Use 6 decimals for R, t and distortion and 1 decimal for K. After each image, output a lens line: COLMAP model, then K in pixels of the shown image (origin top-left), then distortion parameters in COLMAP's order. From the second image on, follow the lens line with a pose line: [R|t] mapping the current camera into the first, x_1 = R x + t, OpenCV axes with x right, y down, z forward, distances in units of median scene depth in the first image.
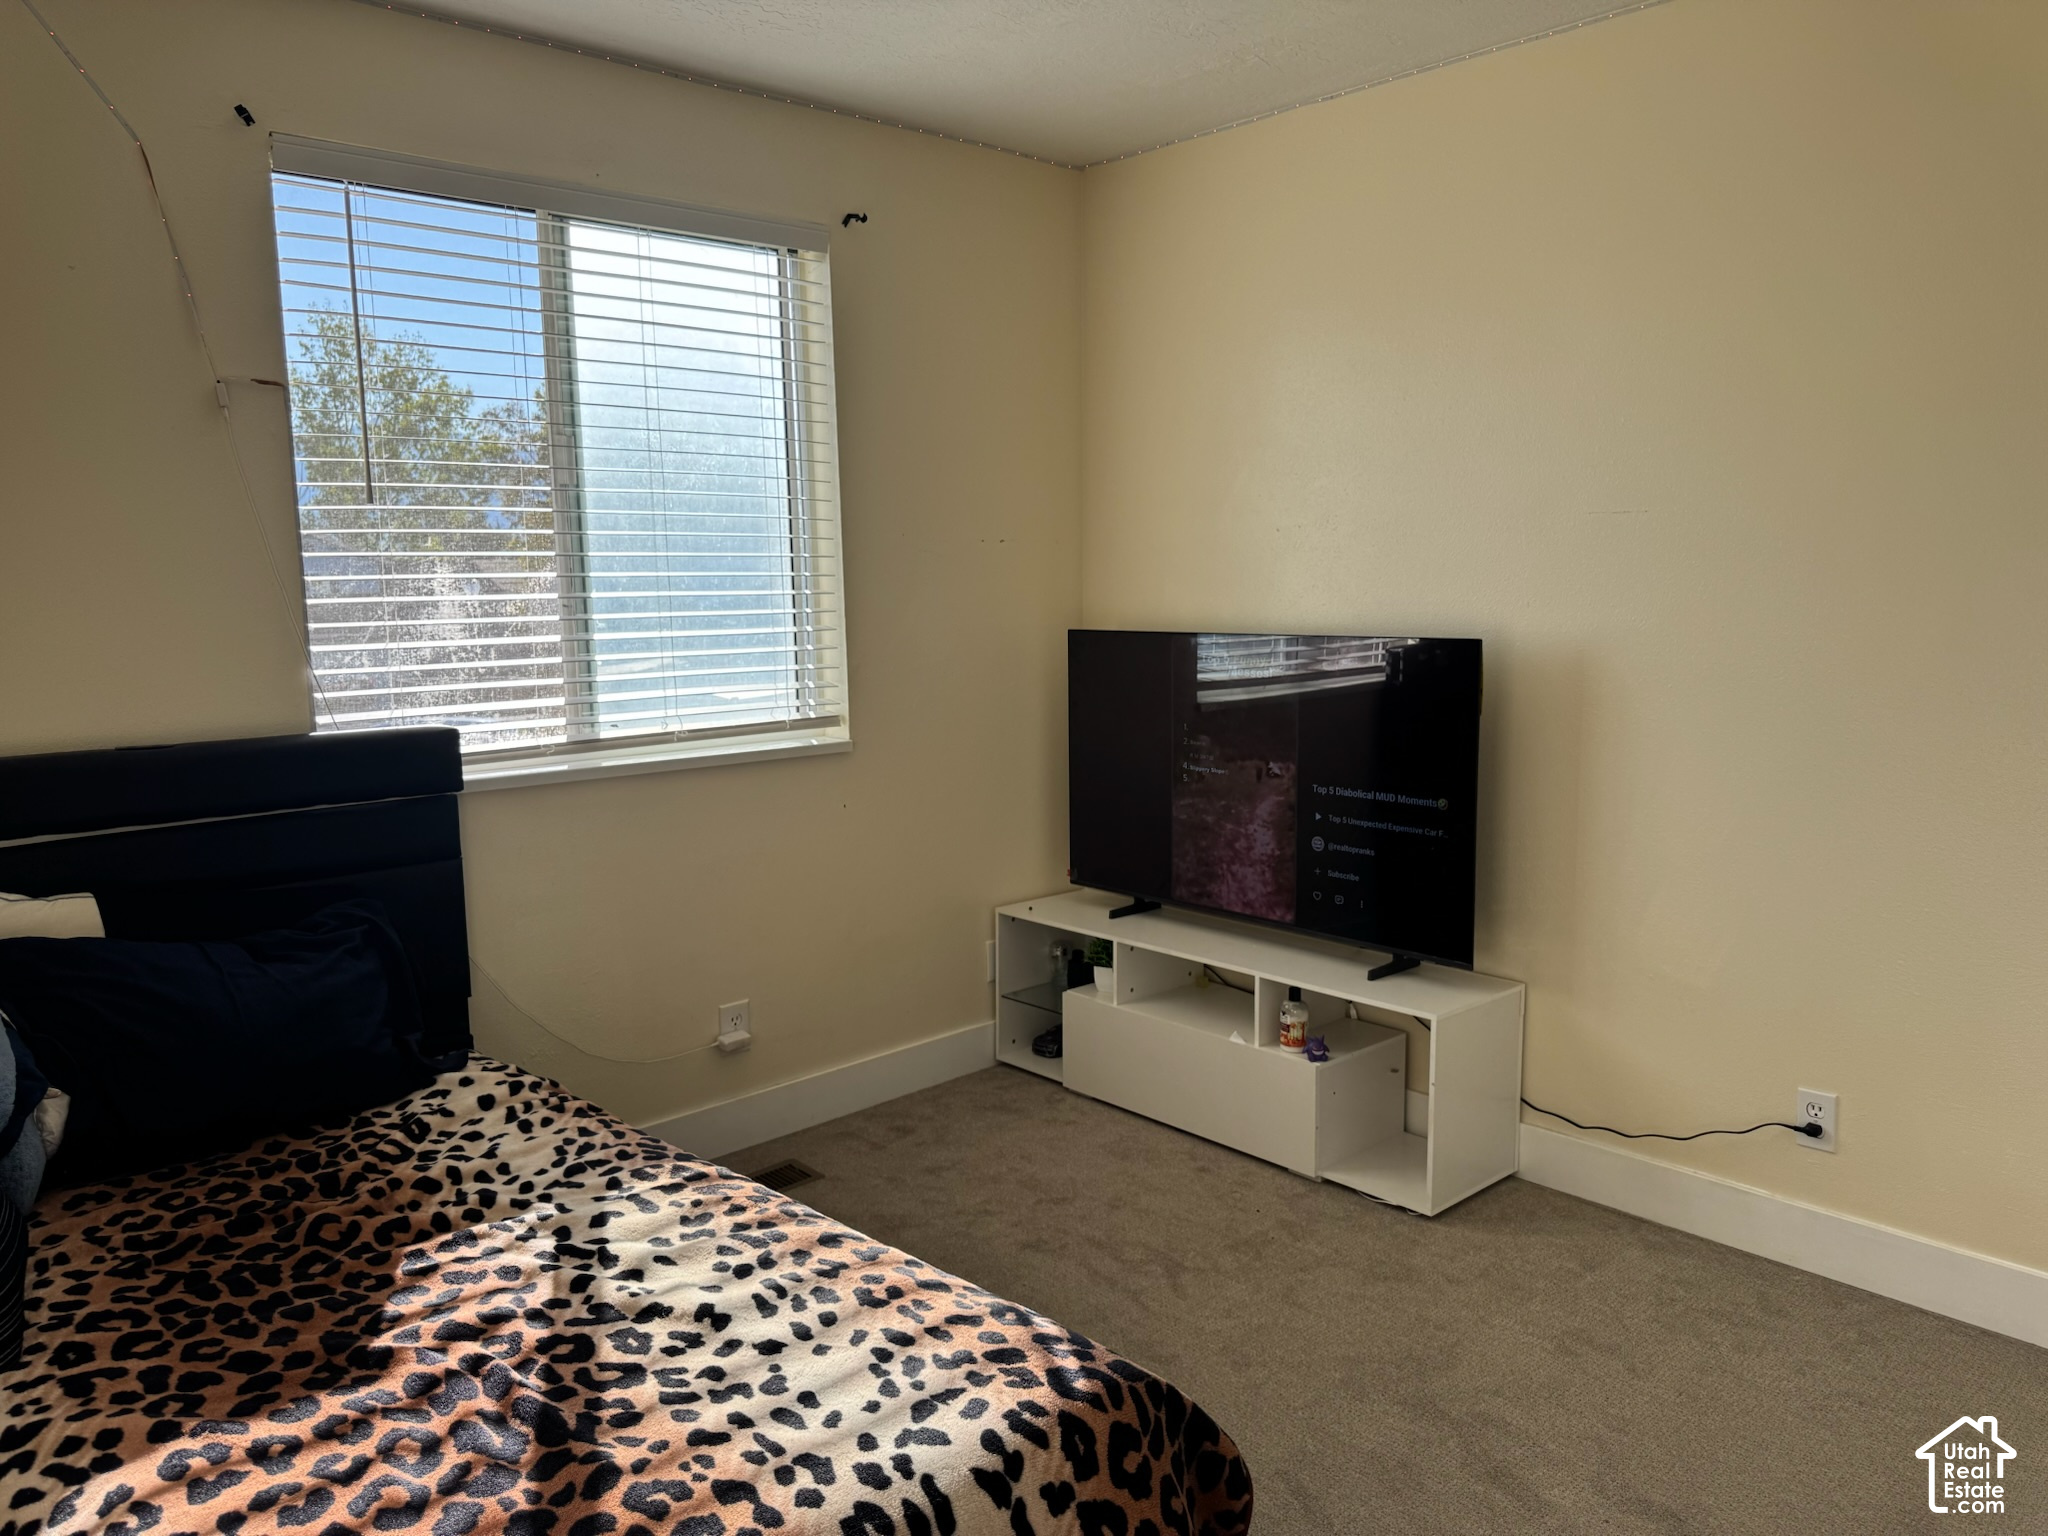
lens RADIAL K [[1526.4, 0, 1035.7], [0, 1526.4, 783.9], [0, 0, 1]] dist [0.160517, -0.272162]
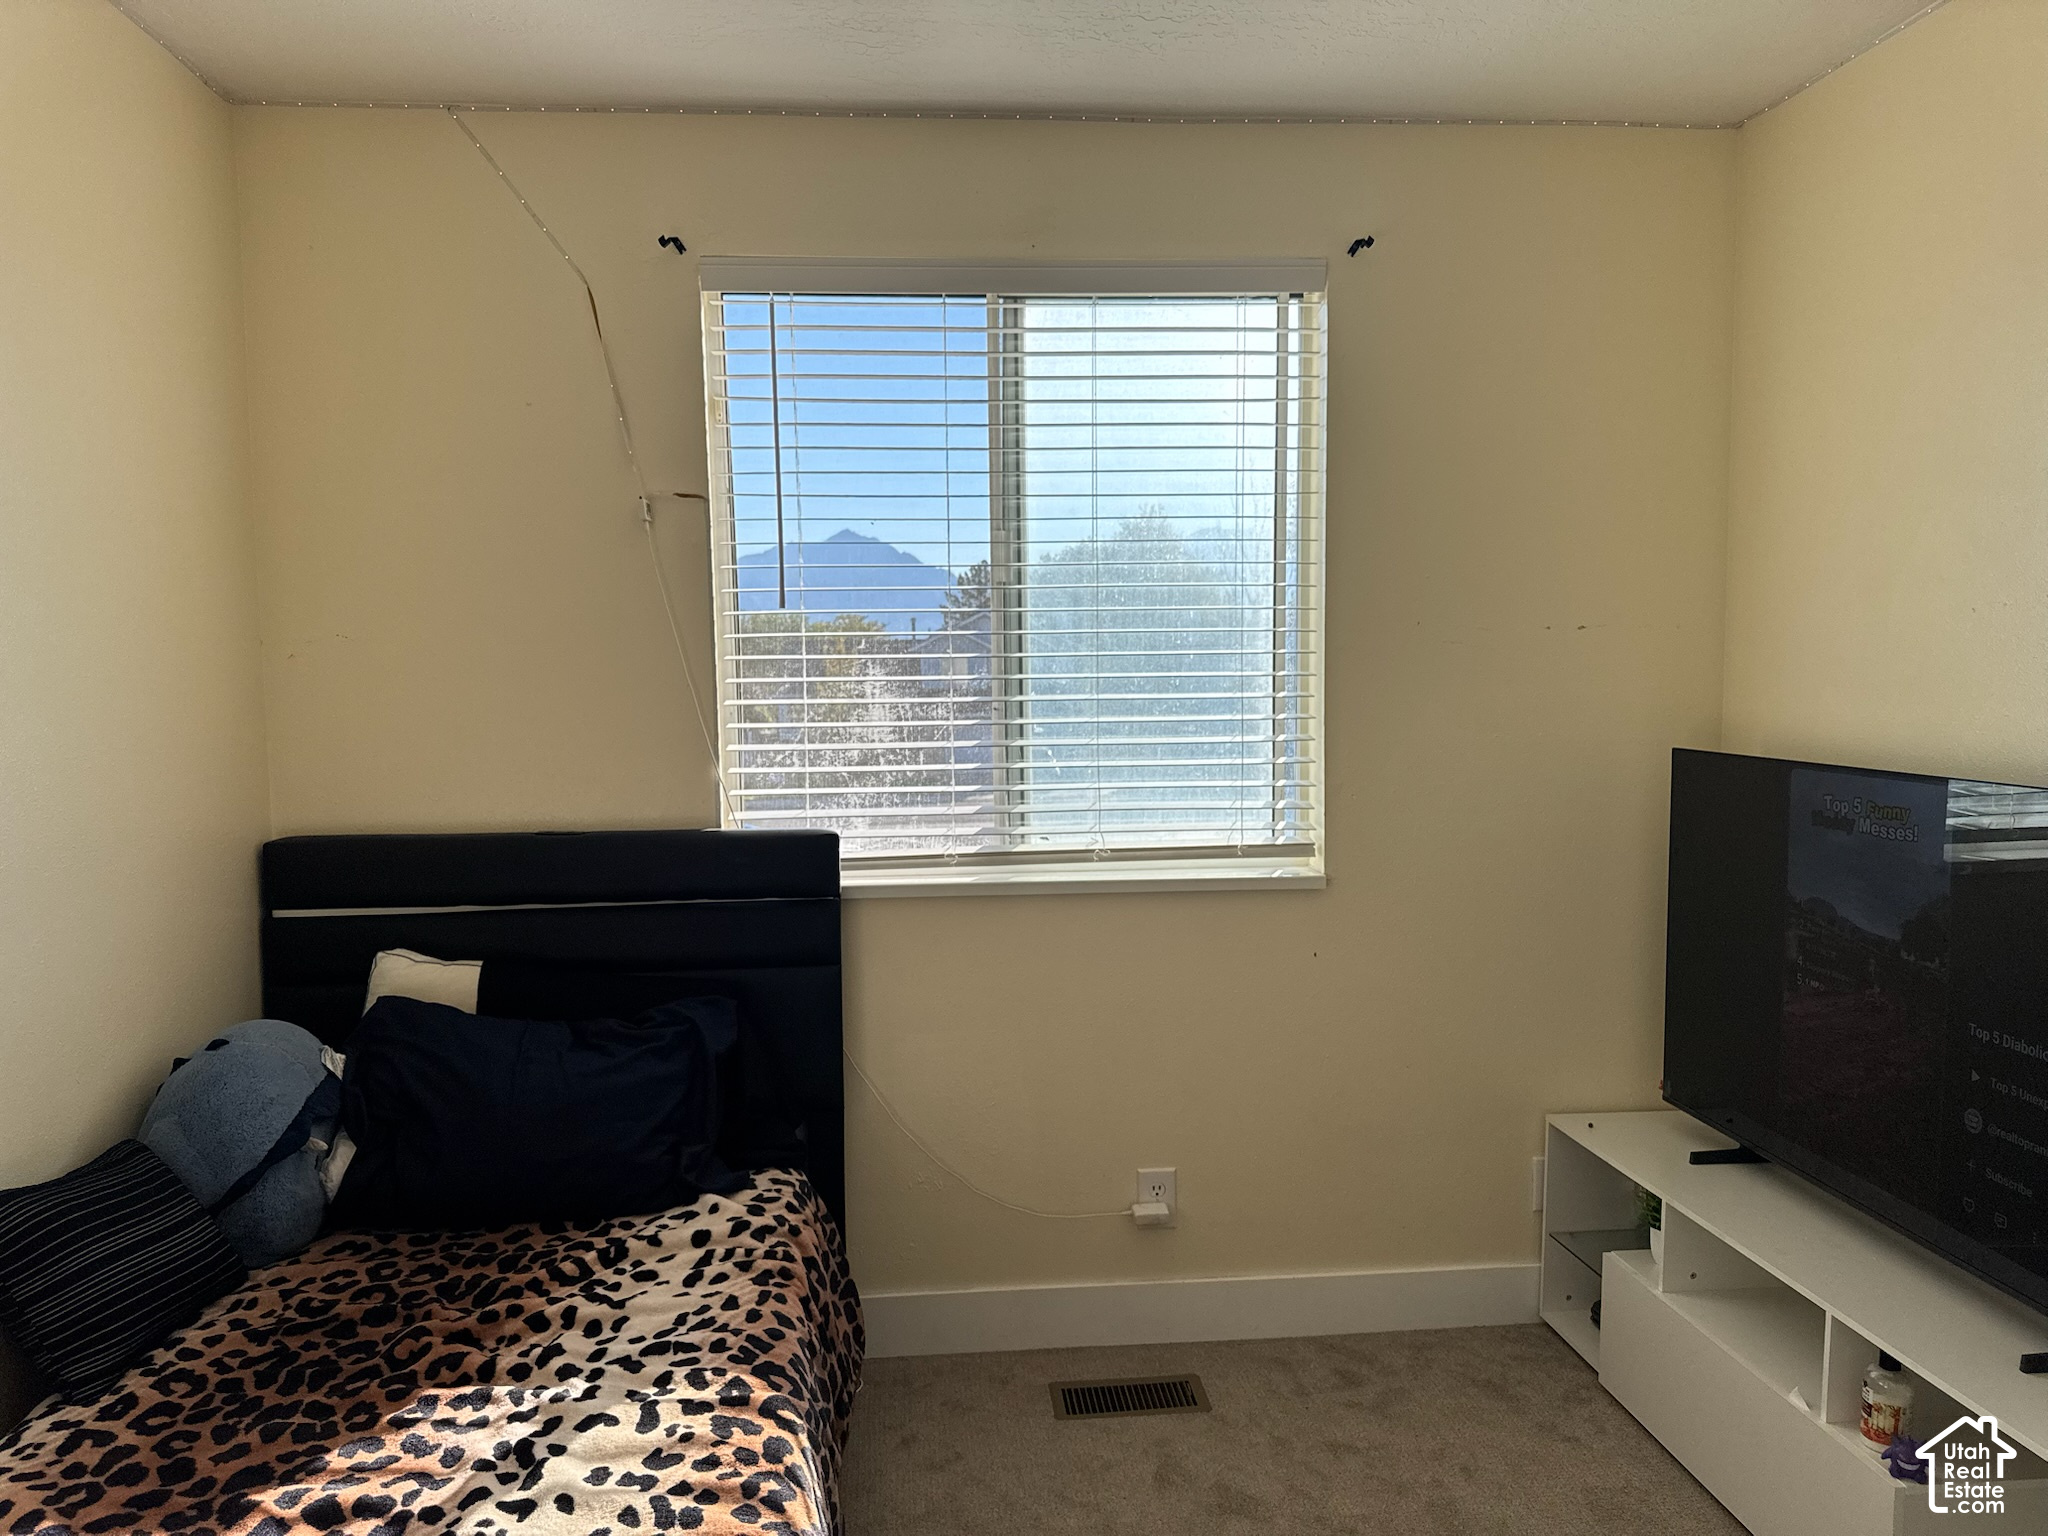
lens RADIAL K [[1480.8, 0, 1024.4], [0, 1480.8, 790.1], [0, 0, 1]] dist [0.059279, -0.092537]
pose [[0.774817, 0.057796, -0.629538, 0.288677], [-0.085609, 0.996232, -0.013904, -0.057349], [0.626362, 0.064667, 0.776846, 0.332068]]
